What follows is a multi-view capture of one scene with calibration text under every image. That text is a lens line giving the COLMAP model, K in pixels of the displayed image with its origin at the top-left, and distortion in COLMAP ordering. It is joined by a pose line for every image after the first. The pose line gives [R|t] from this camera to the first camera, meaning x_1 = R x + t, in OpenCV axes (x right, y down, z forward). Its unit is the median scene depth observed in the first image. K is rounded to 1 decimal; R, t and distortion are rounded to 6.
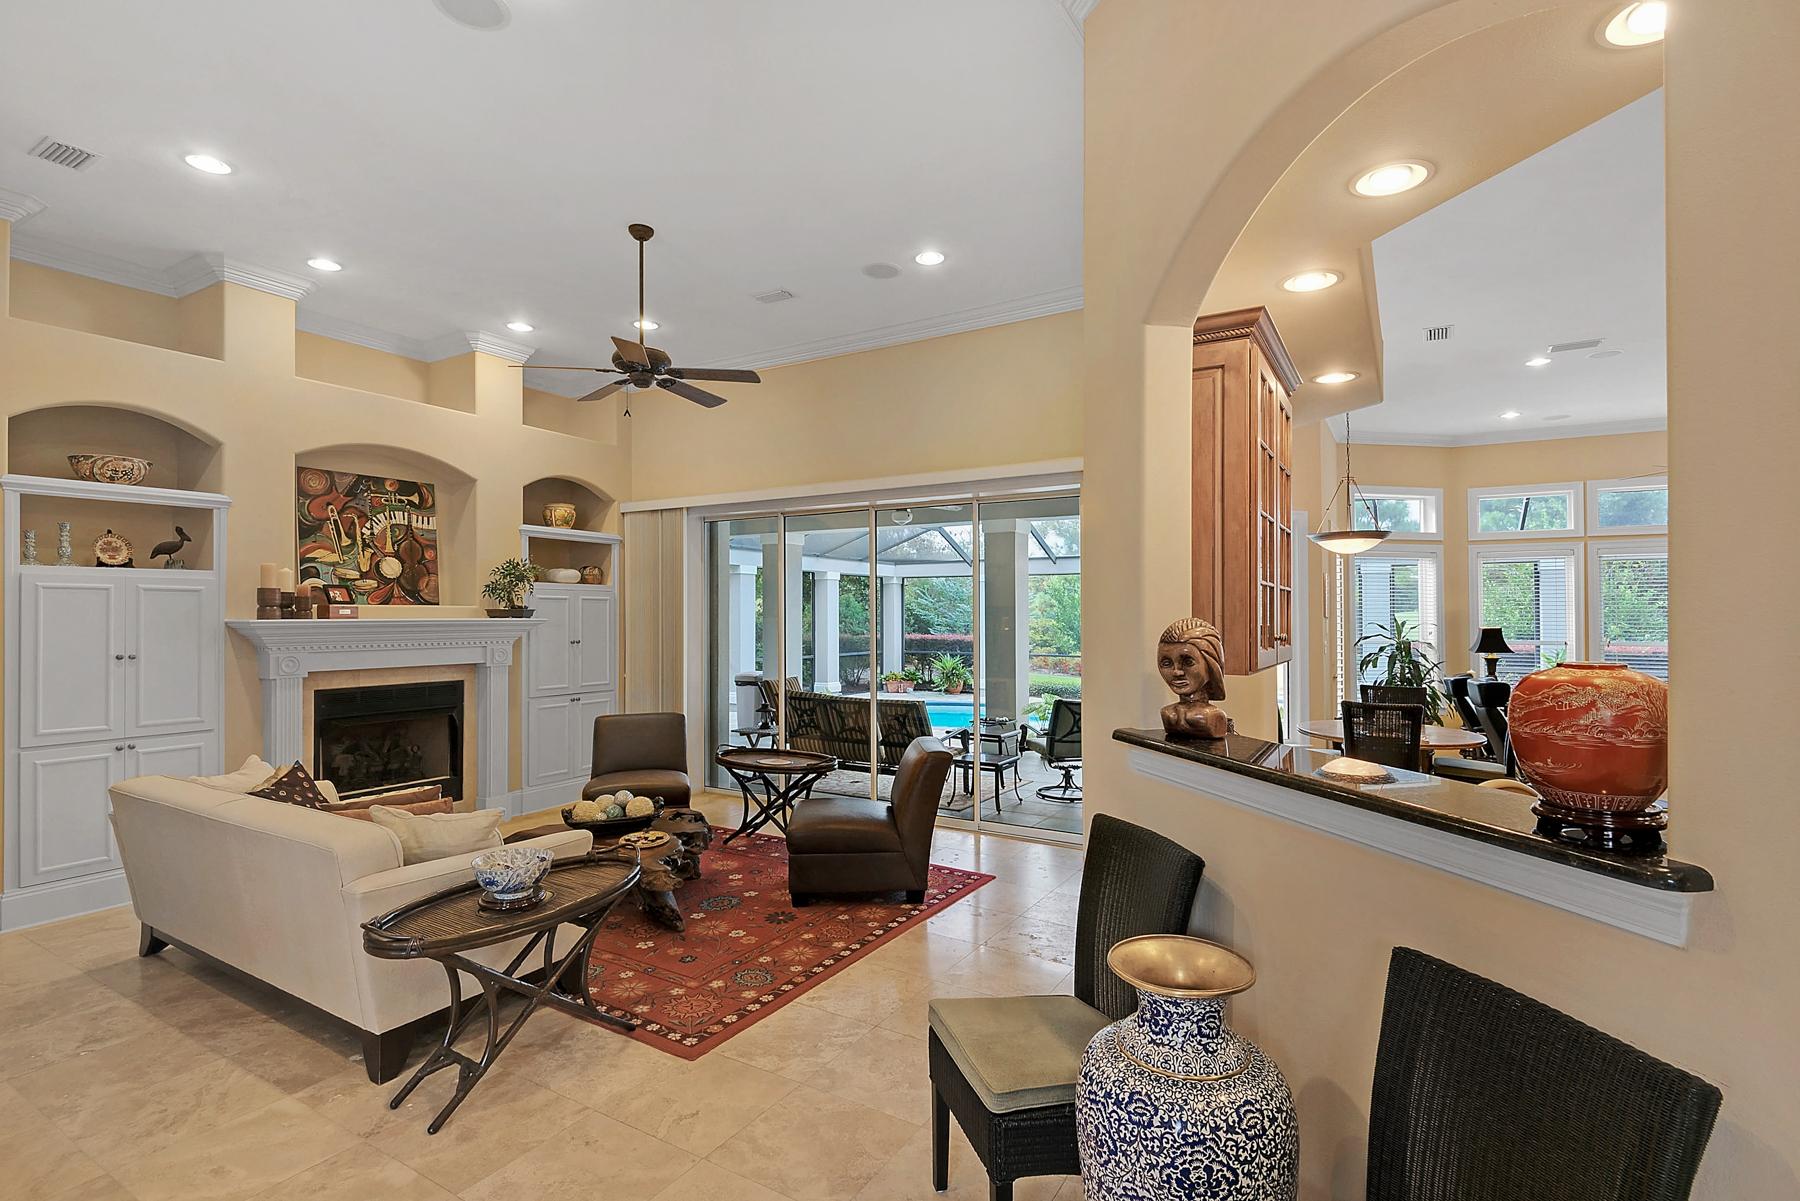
lens RADIAL K [[839.5, 0, 934.1], [0, 839.5, 586.8], [0, 0, 1]] dist [-0.008374, -0.005989]
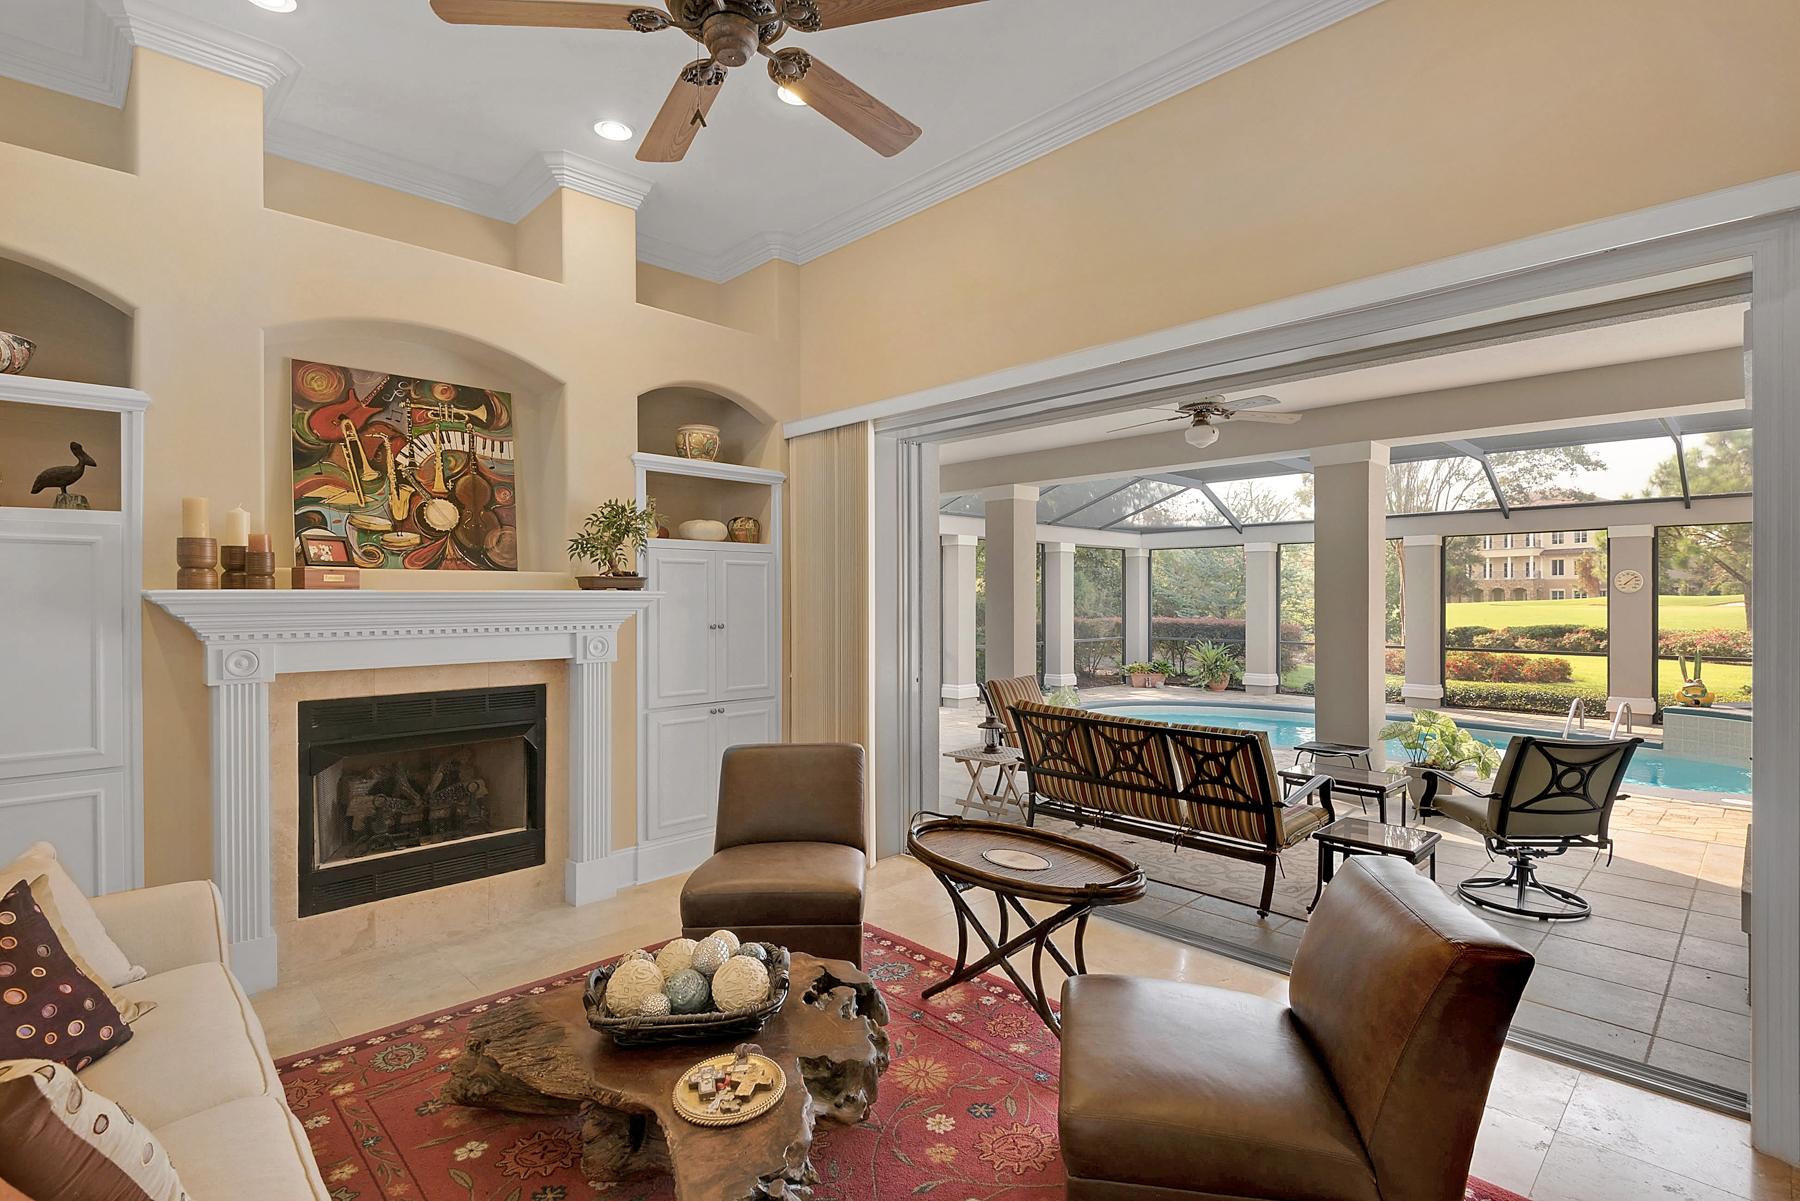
lens RADIAL K [[839.5, 0, 917.2], [0, 839.5, 597.8], [0, 0, 1]] dist [-0.008374, -0.005989]
pose [[0.960913, -0.004305, -0.276817, -0.104844], [0.013358, 0.999435, 0.030829, 0.029480], [0.276528, -0.033322, 0.960428, 0.484515]]
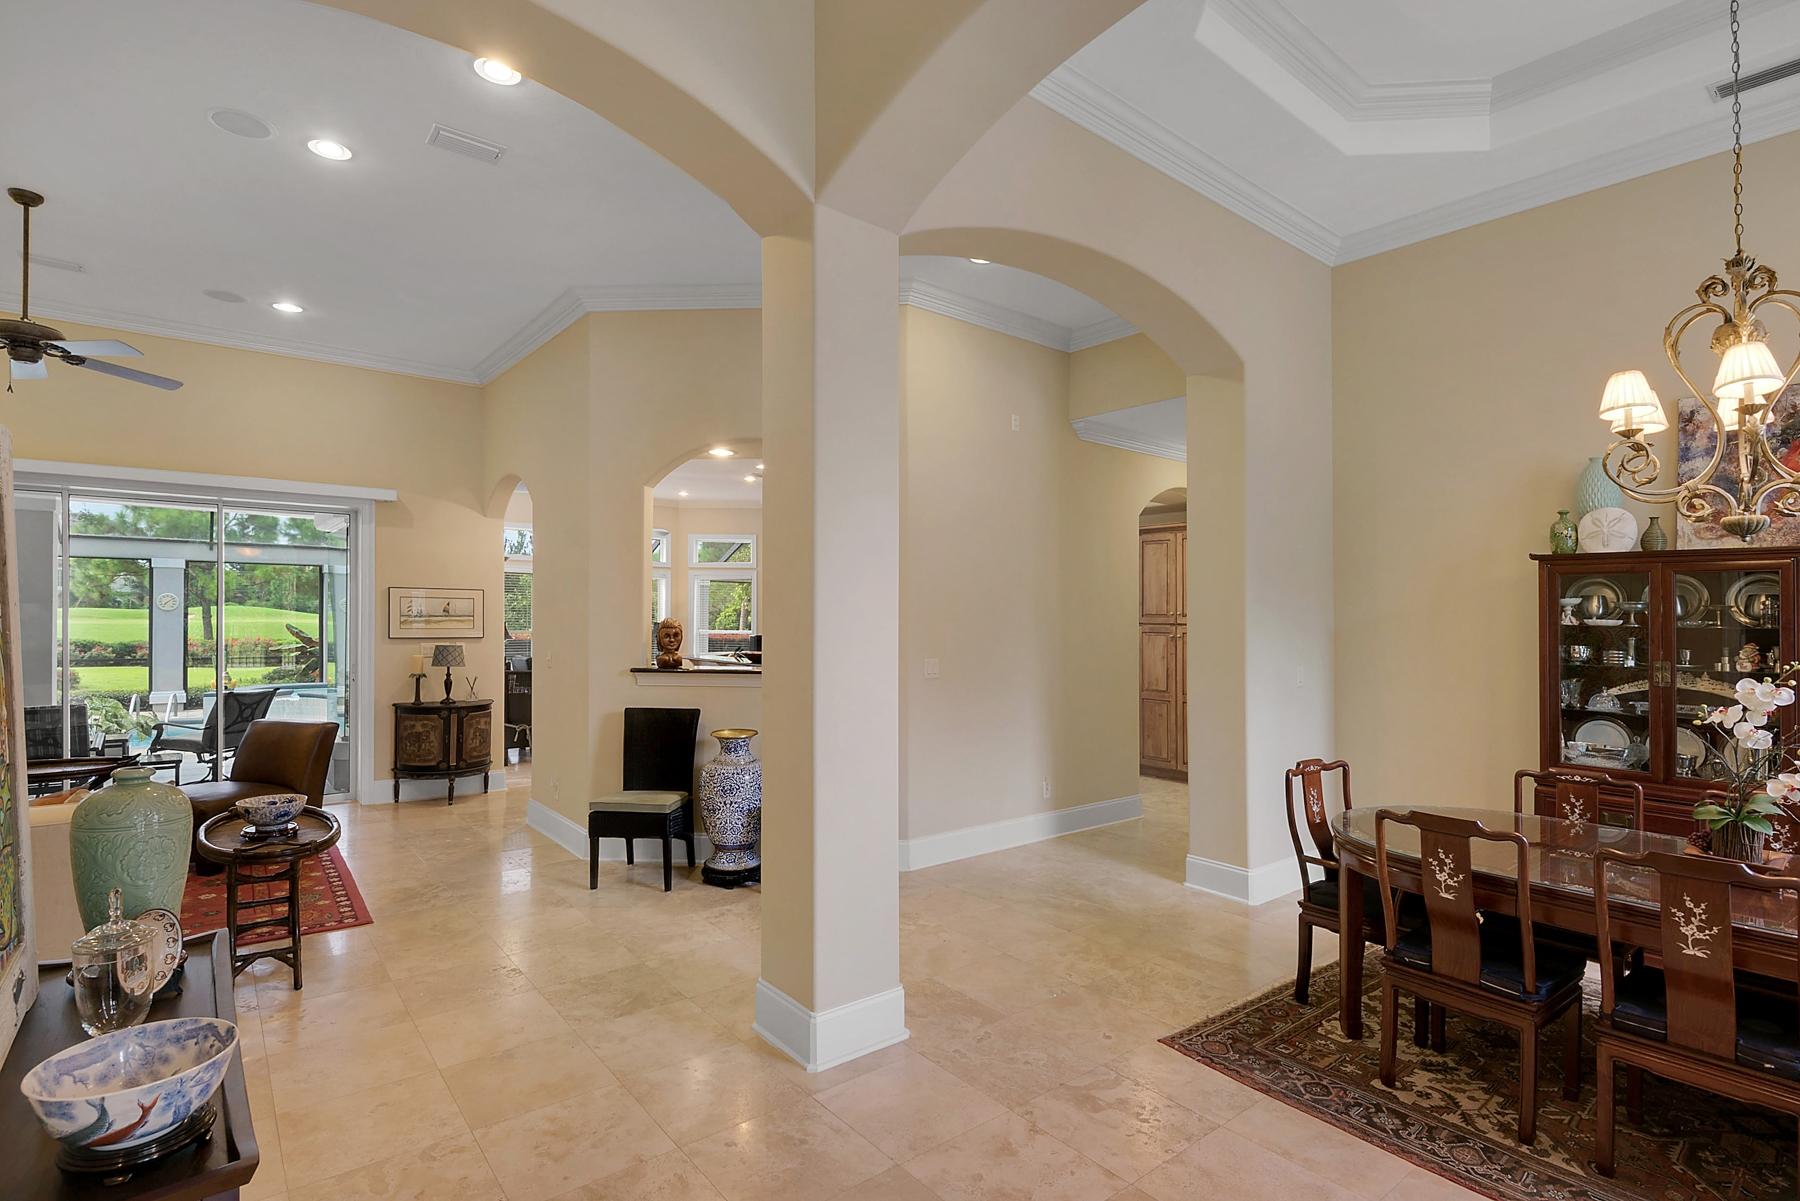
lens RADIAL K [[839.5, 0, 859.3], [0, 839.5, 602.9], [0, 0, 1]] dist [-0.008374, -0.005989]
pose [[0.391768, 0.015093, 0.919940, -0.675964], [-0.035917, 0.999354, -0.001100, -0.006553], [-0.919363, -0.032611, 0.392057, -0.164285]]
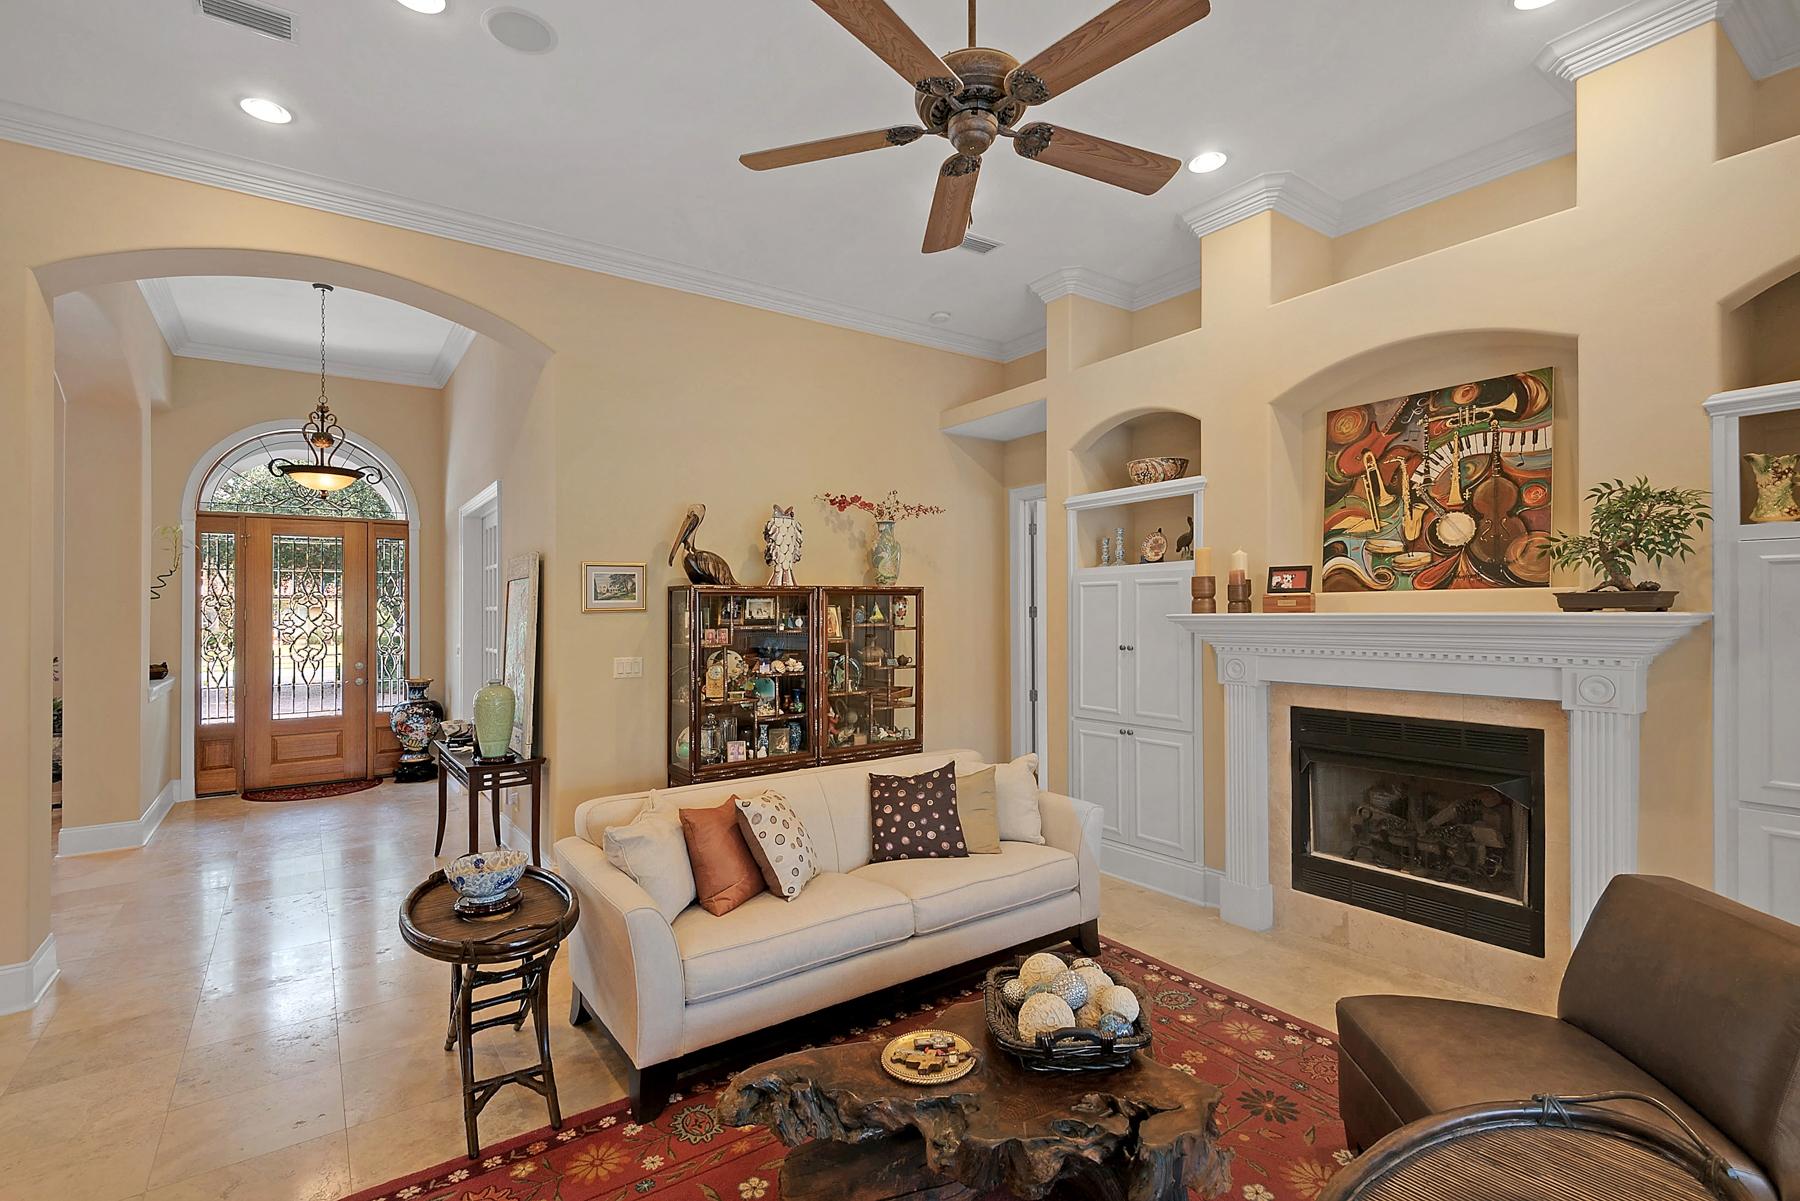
lens RADIAL K [[821.6, 0, 895.4], [0, 821.6, 594.6], [0, 0, 1]] dist [0.011865, -0.005410]
pose [[-0.443225, -0.011234, -0.896340, 0.084740], [0.040429, 0.998653, -0.032508, 0.030242], [0.895498, -0.050647, -0.442174, 0.943814]]
